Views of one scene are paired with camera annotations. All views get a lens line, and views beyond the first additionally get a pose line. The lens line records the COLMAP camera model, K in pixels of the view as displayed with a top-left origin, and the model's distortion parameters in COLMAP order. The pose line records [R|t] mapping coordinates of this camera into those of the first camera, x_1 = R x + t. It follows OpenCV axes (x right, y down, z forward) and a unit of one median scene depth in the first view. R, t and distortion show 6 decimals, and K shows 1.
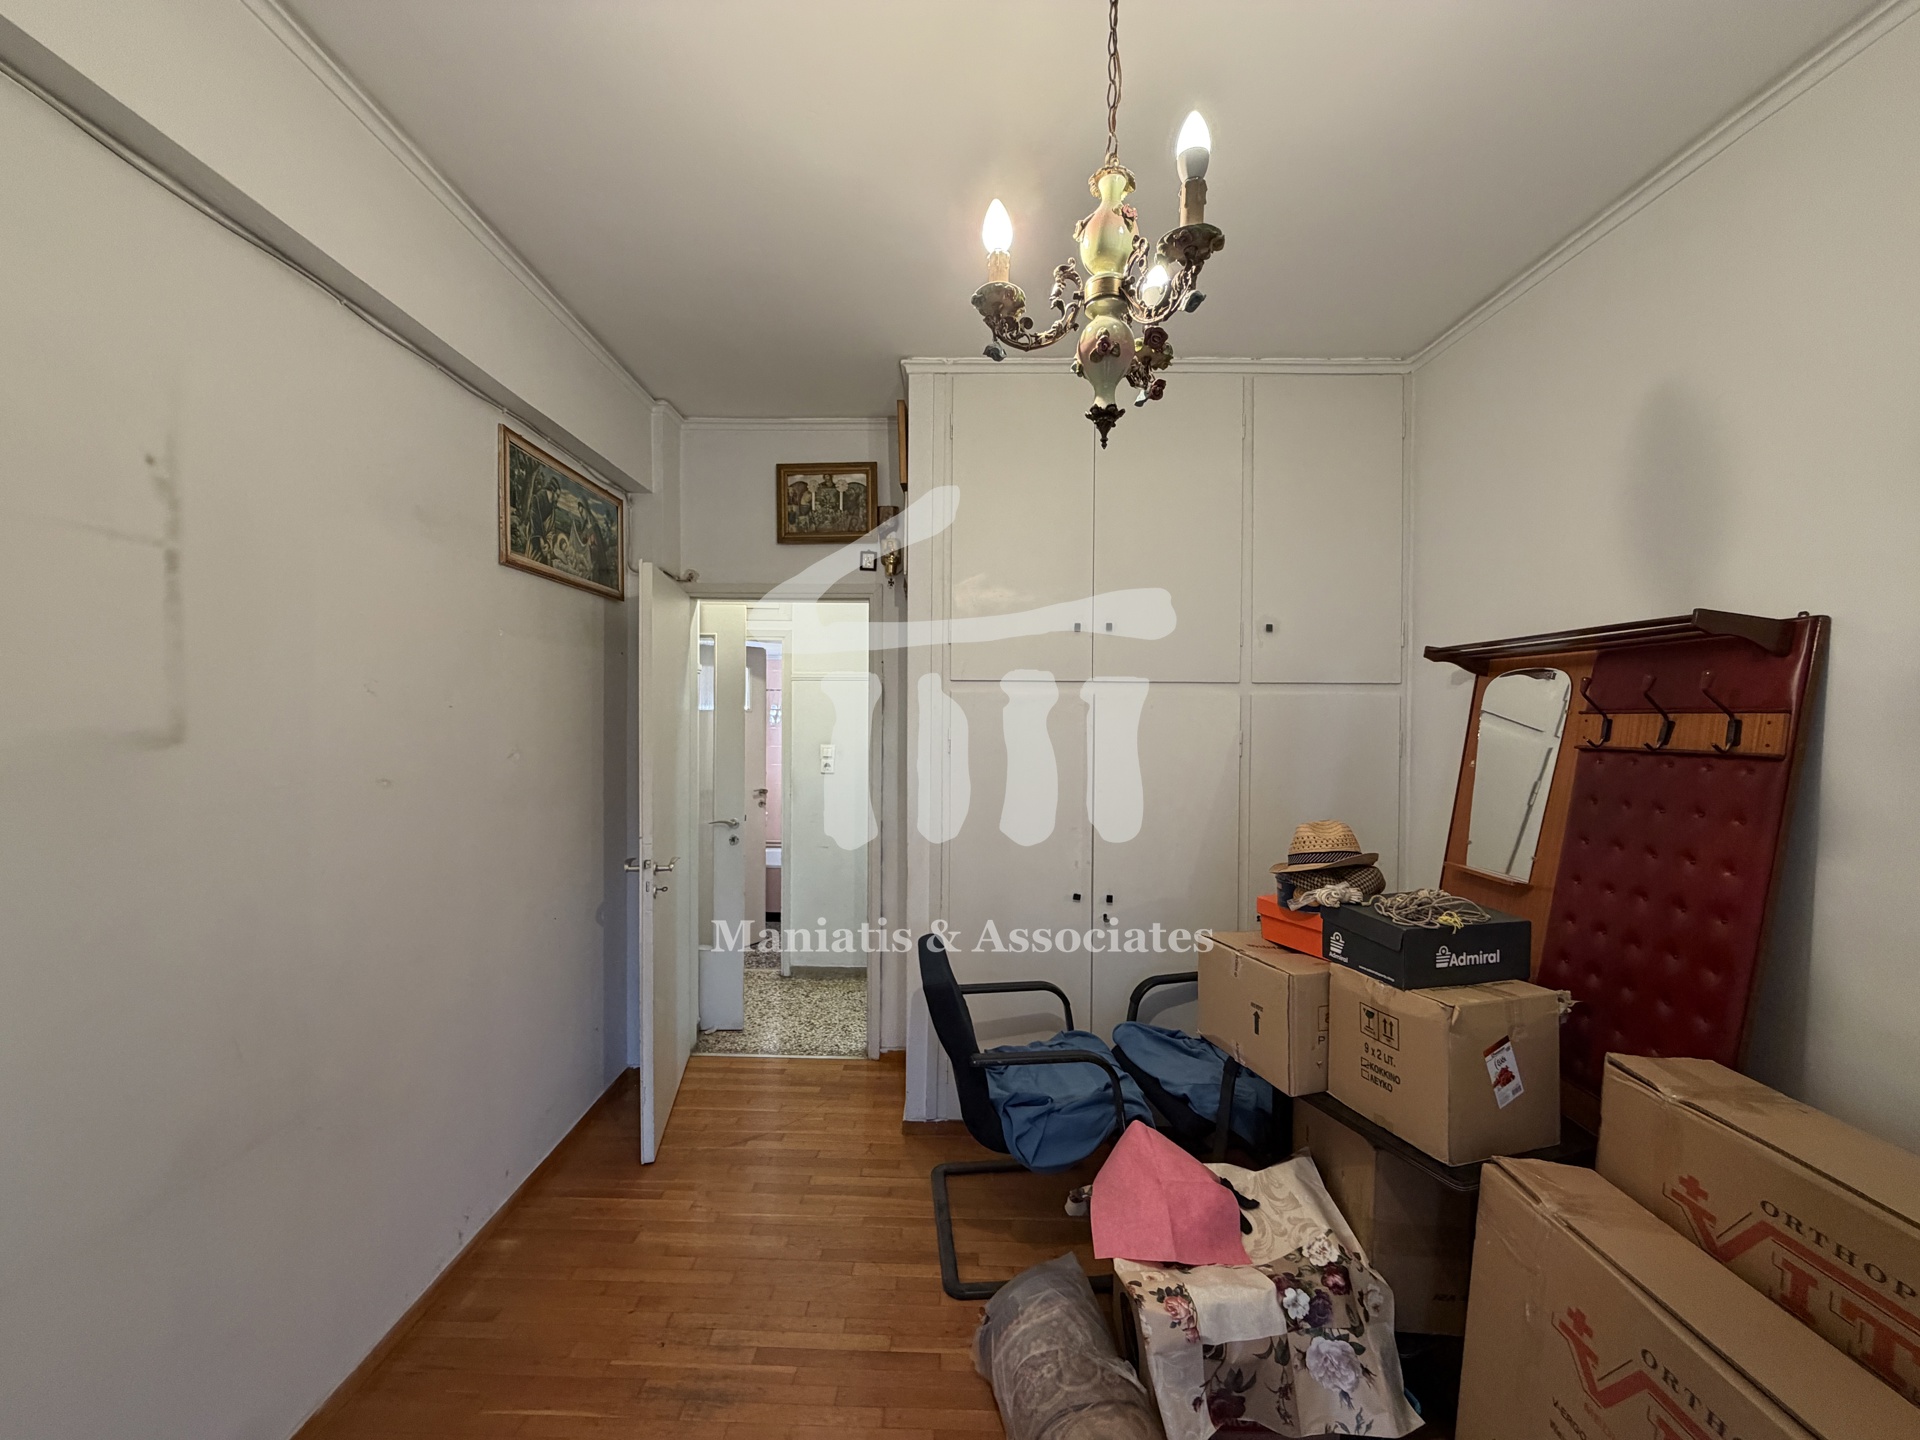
lens RADIAL K [[761.8, 0, 953.9], [0, 761.8, 715.5], [0, 0, 1]] dist [-0.001355, 0.000010]
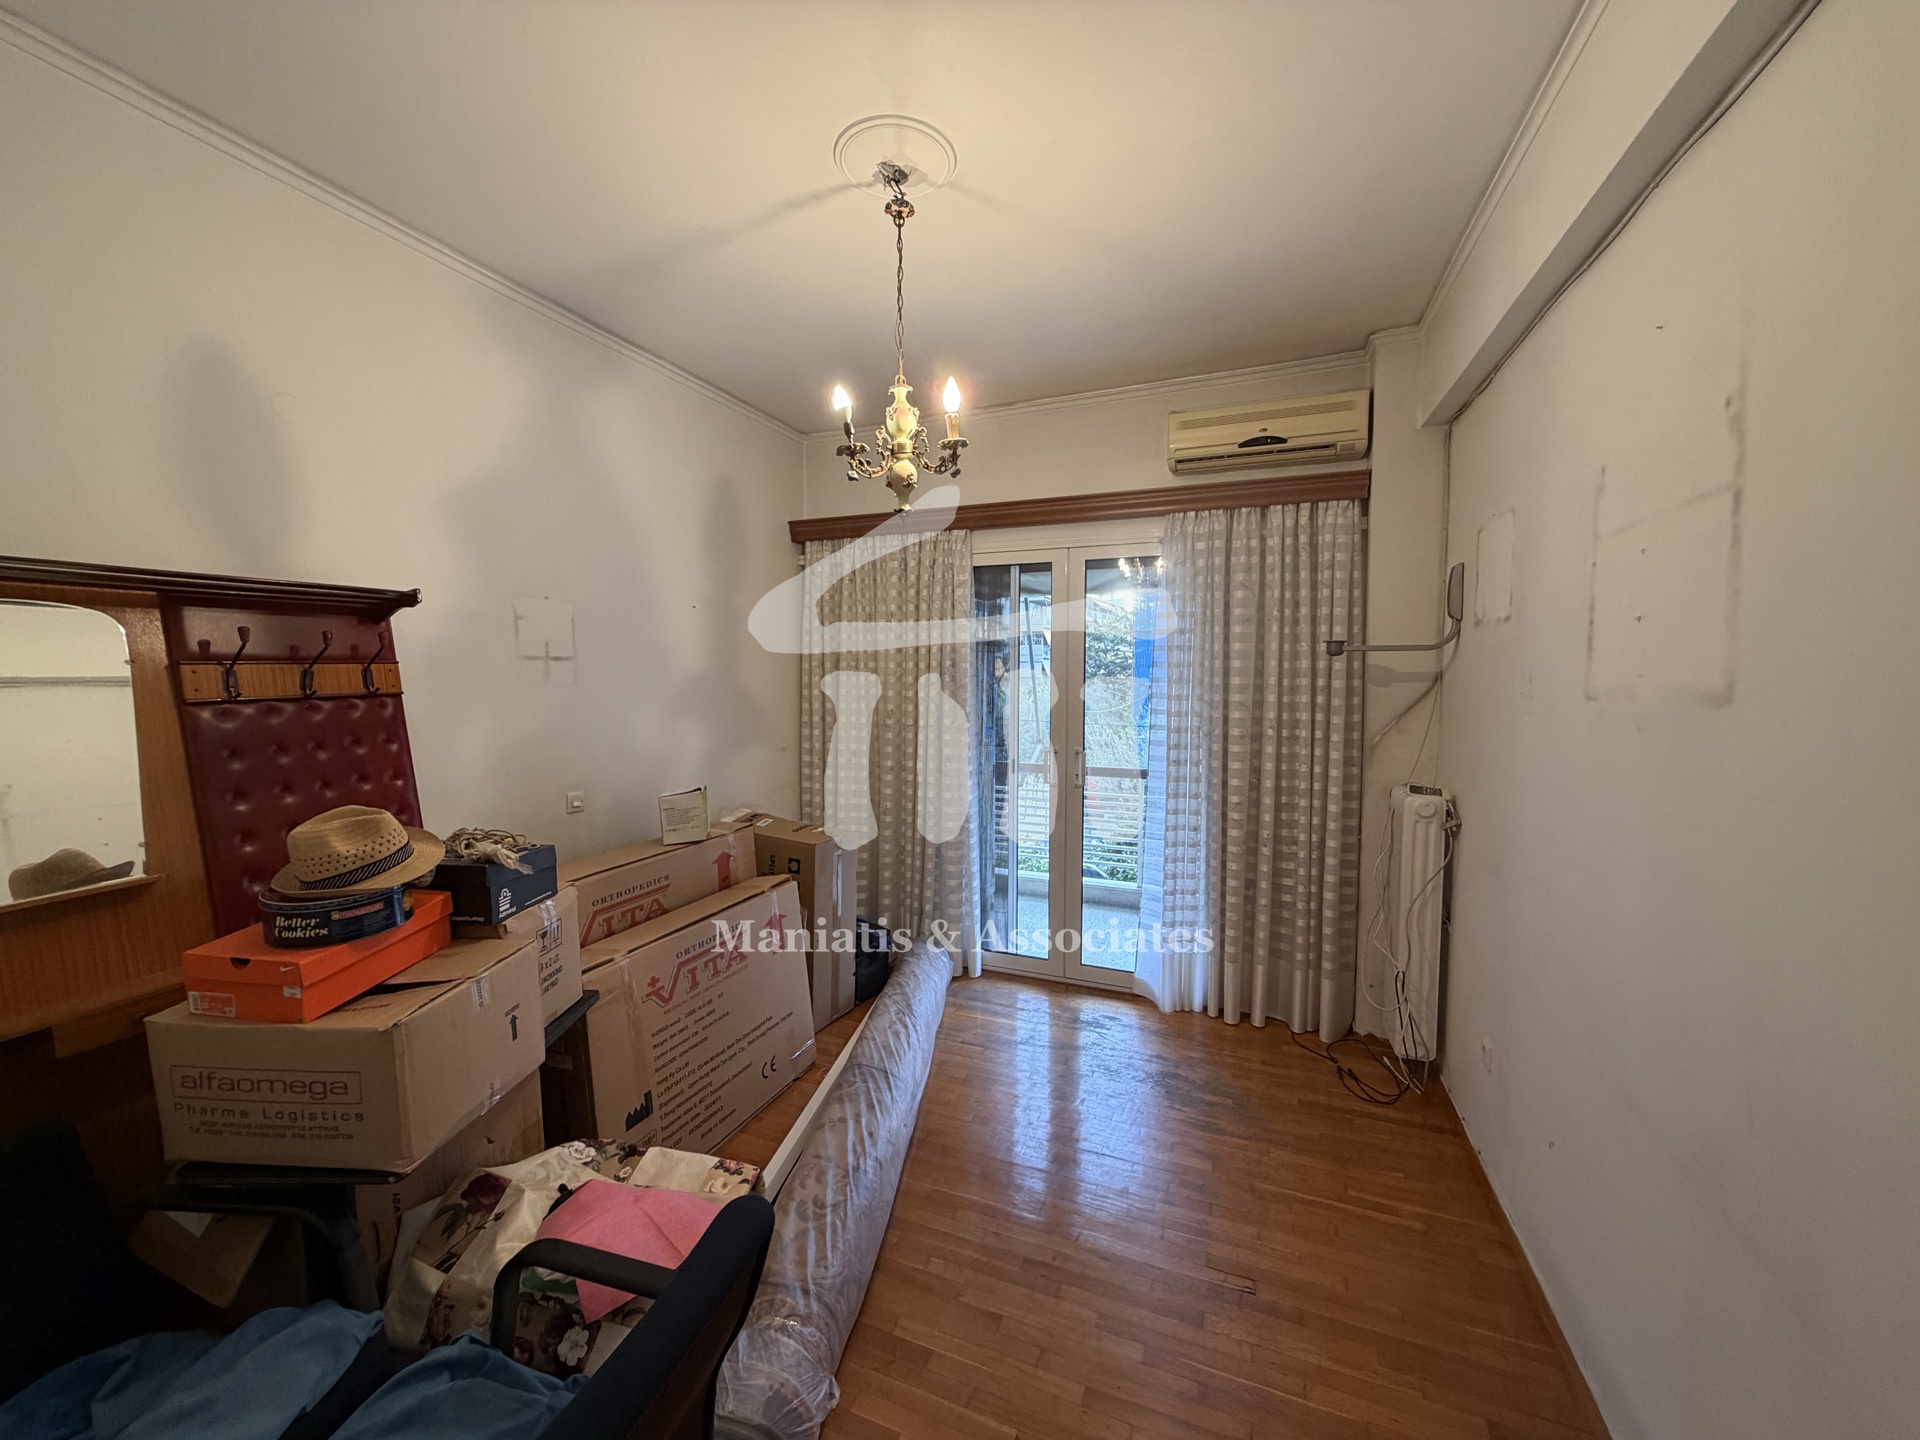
lens RADIAL K [[761.8, 0, 961.6], [0, 761.8, 718.7], [0, 0, 1]] dist [-0.001355, 0.000010]
pose [[-0.935722, -0.029051, 0.351540, -0.478705], [-0.003476, 0.997314, 0.073163, -0.009783], [-0.352721, 0.067238, -0.933310, 2.099923]]
